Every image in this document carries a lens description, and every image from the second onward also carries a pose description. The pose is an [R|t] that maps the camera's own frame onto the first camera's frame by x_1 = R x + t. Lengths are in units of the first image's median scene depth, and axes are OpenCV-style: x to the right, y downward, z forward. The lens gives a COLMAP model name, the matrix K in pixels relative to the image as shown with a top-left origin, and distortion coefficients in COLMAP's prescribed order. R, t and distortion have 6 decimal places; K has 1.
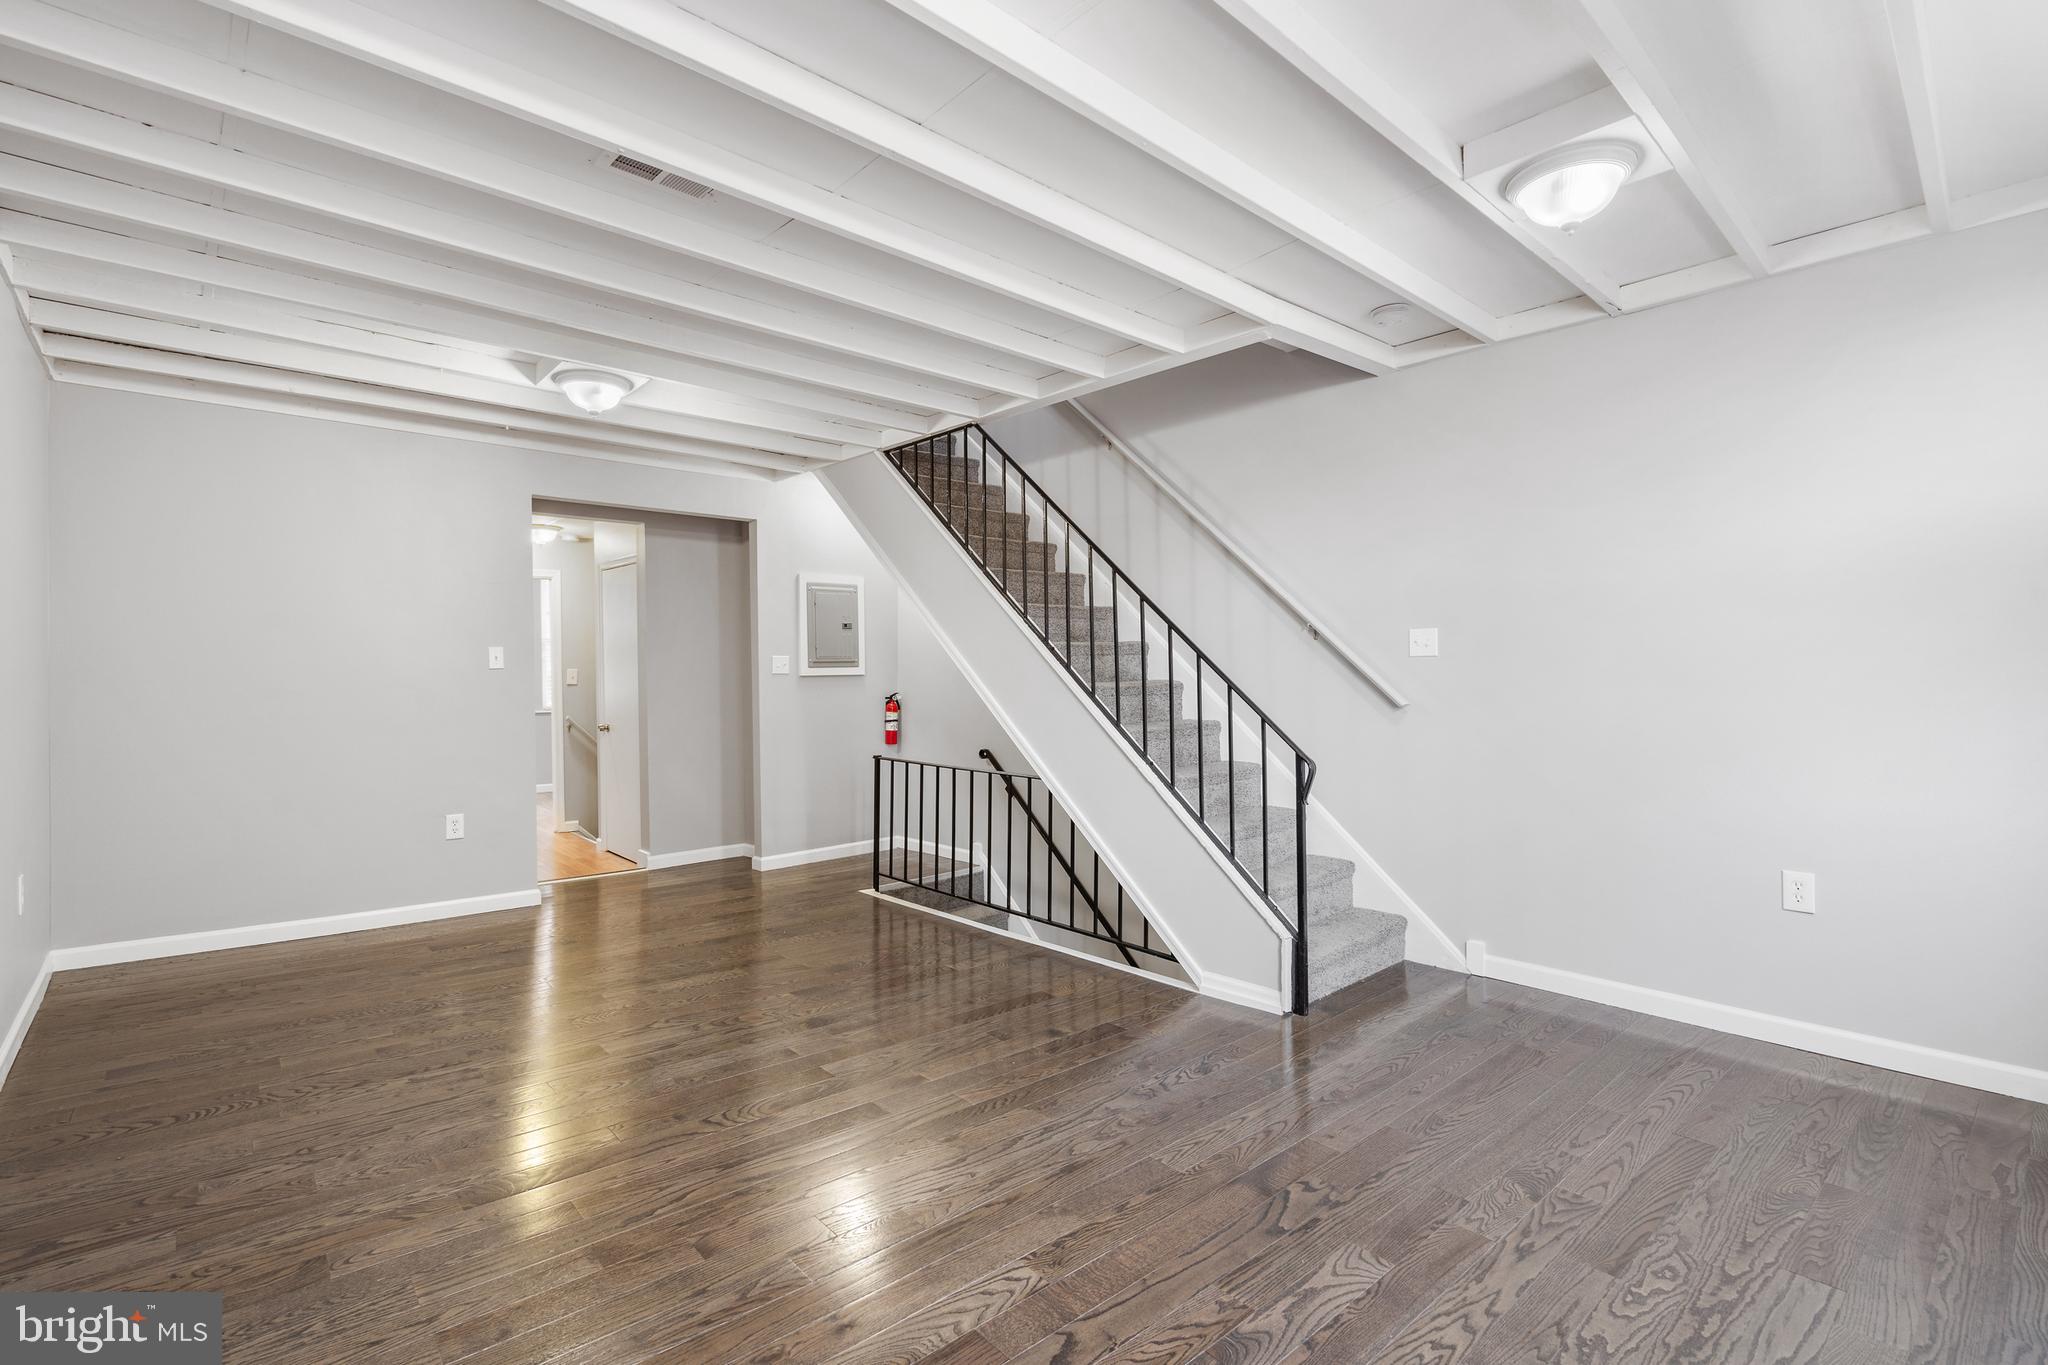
lens RADIAL K [[942.4, 0, 1025.1], [0, 942.4, 681.1], [0, 0, 1]] dist [-0.002047, 0.001665]
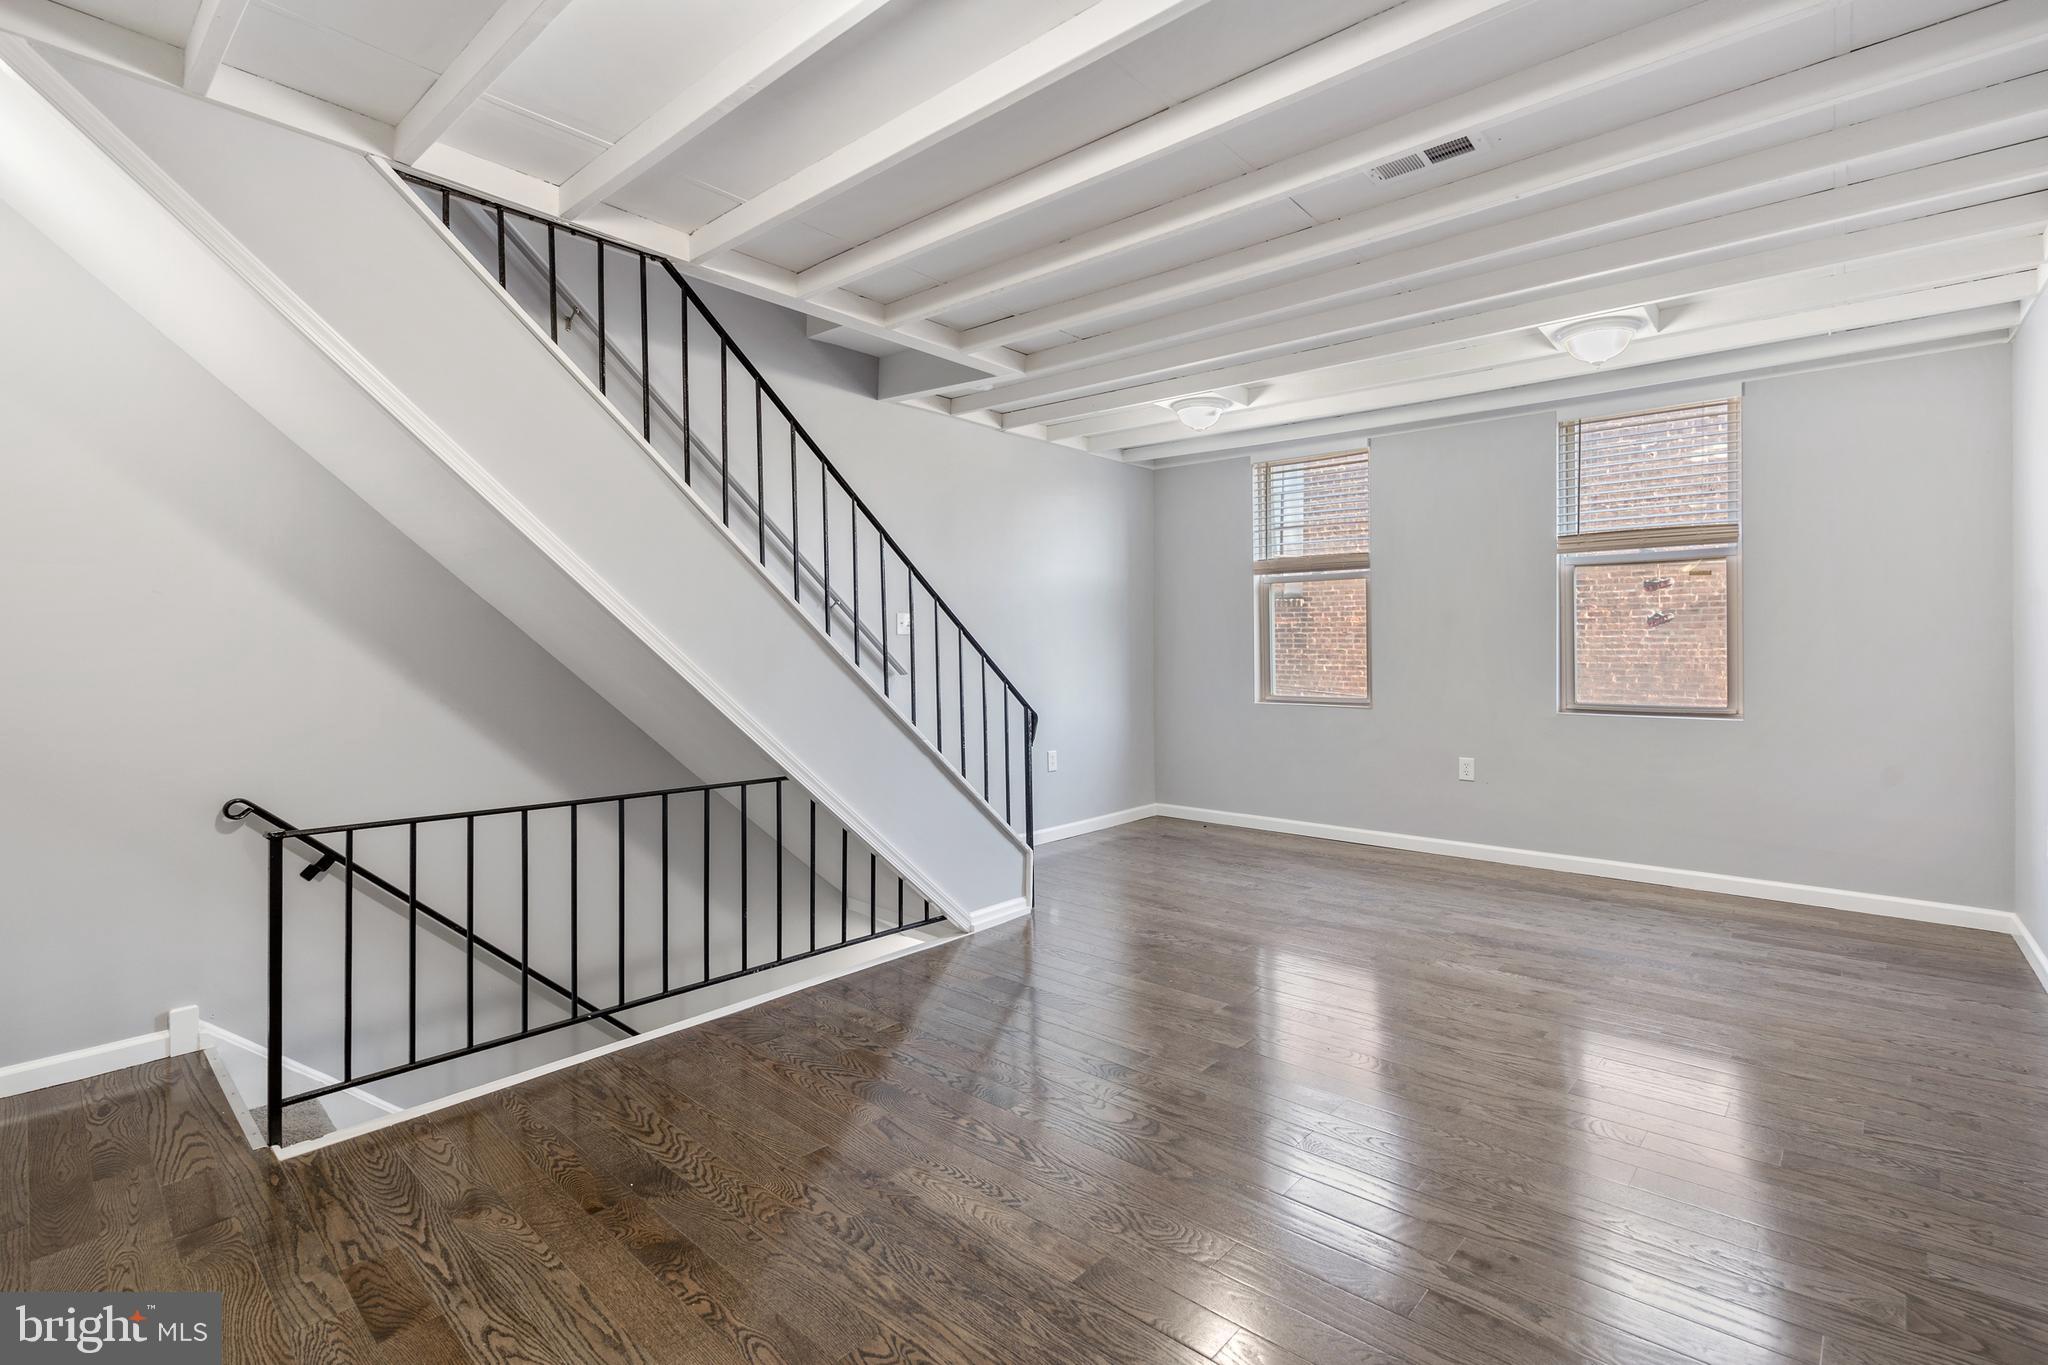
lens RADIAL K [[942.4, 0, 1016.5], [0, 942.4, 653.8], [0, 0, 1]] dist [-0.002047, 0.001665]
pose [[-0.106764, 0.001853, 0.994283, -1.163696], [0.011527, 0.999933, -0.000625, 0.002573], [-0.994218, 0.011394, -0.106778, 1.334896]]
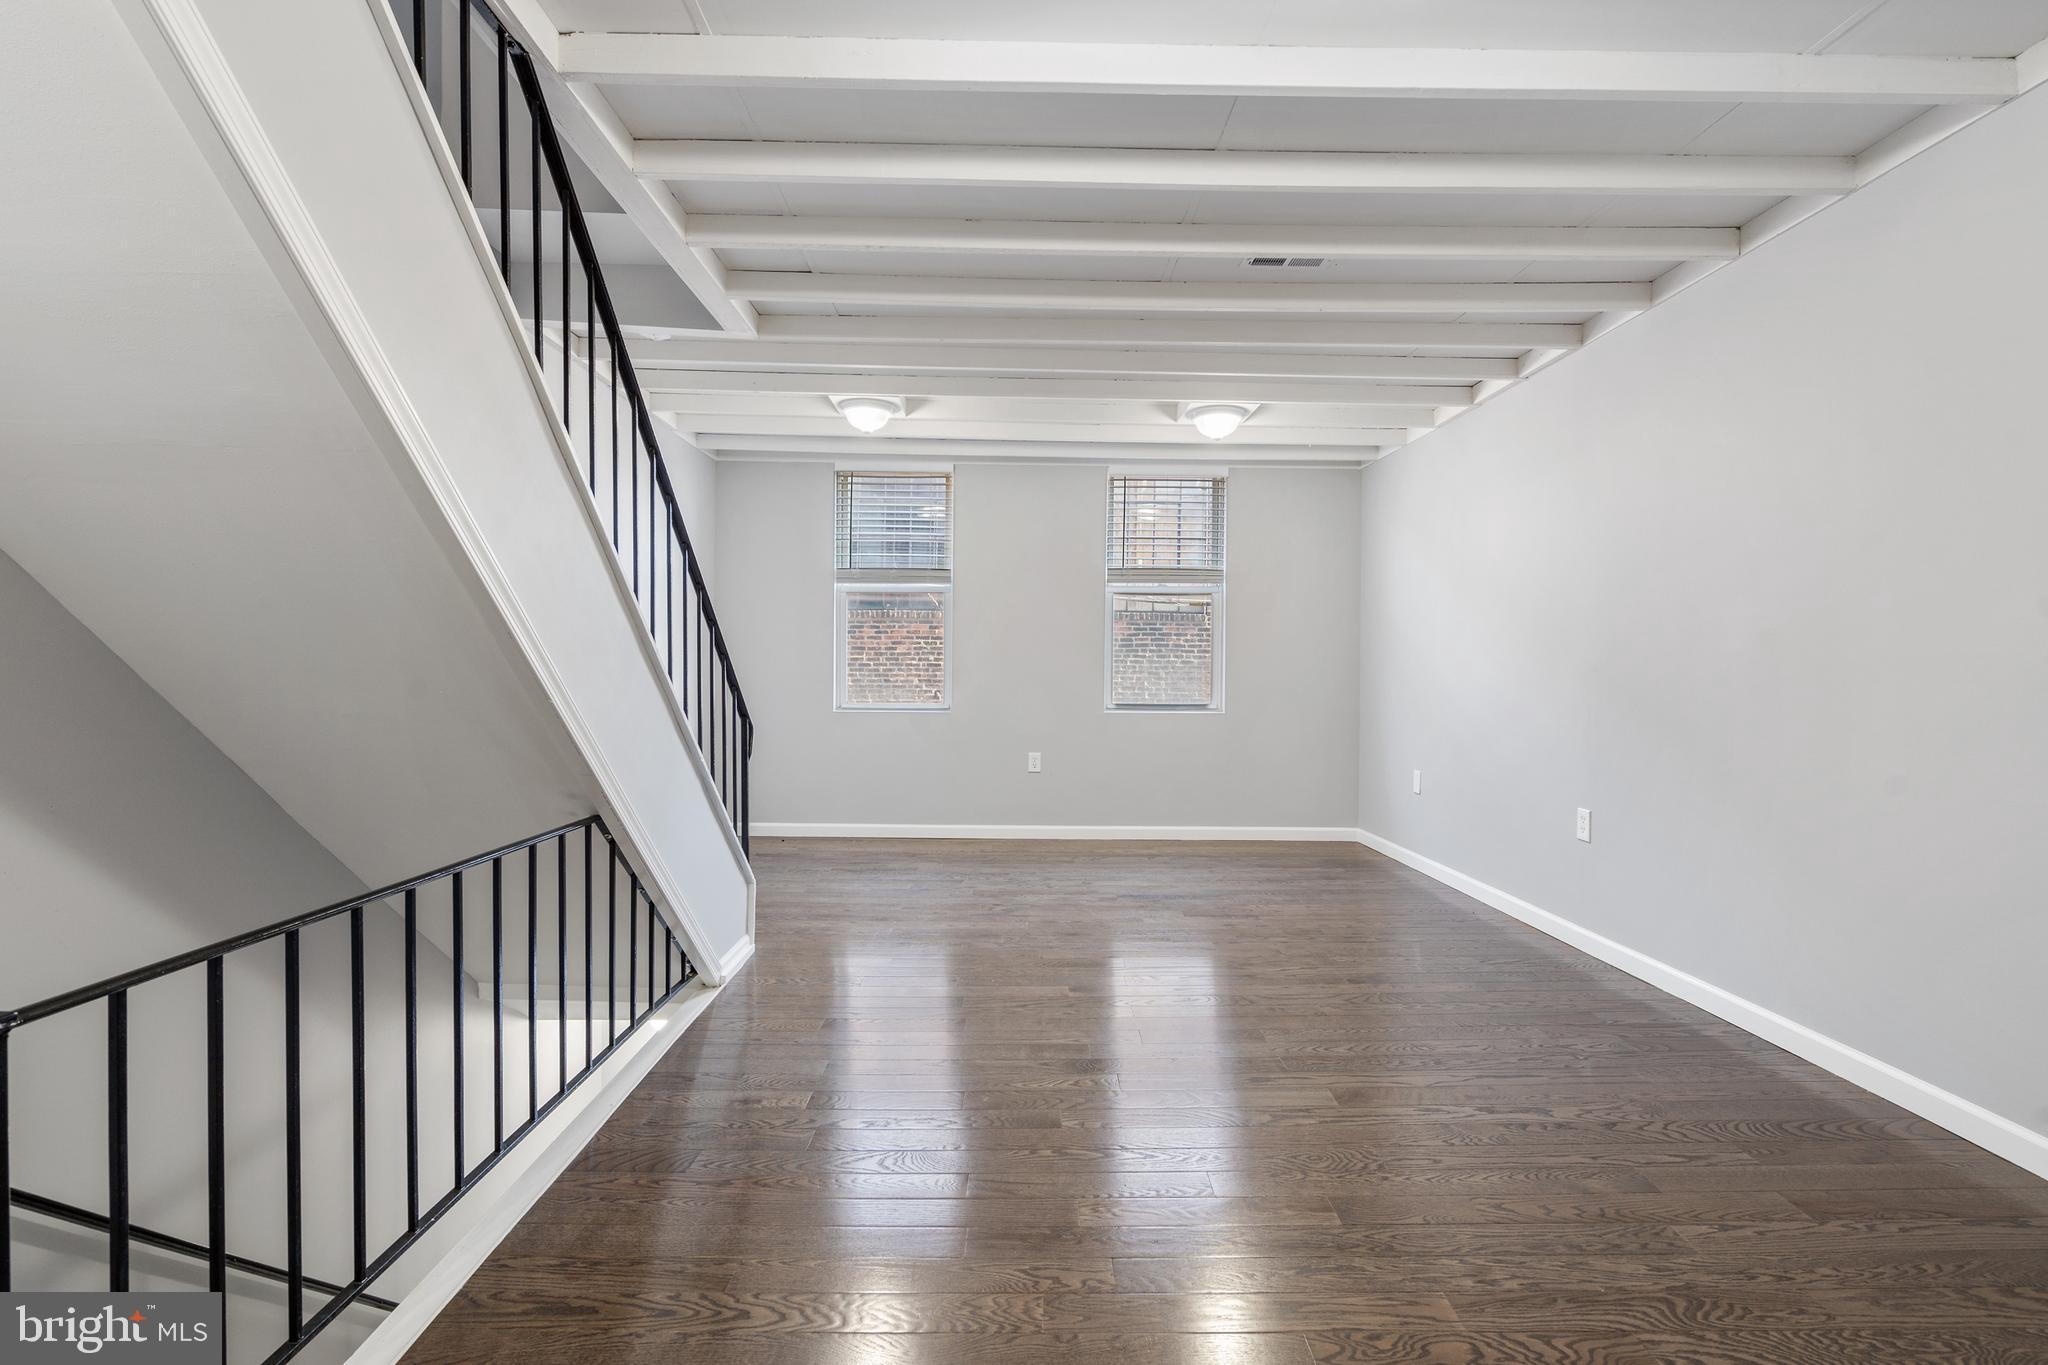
lens RADIAL K [[942.4, 0, 1023.0], [0, 942.4, 673.9], [0, 0, 1]] dist [-0.002047, 0.001665]
pose [[-0.748070, -0.006416, 0.663588, -0.829269], [0.001043, 0.999941, 0.010845, 0.012278], [-0.663619, 0.008805, -0.748019, 1.887023]]
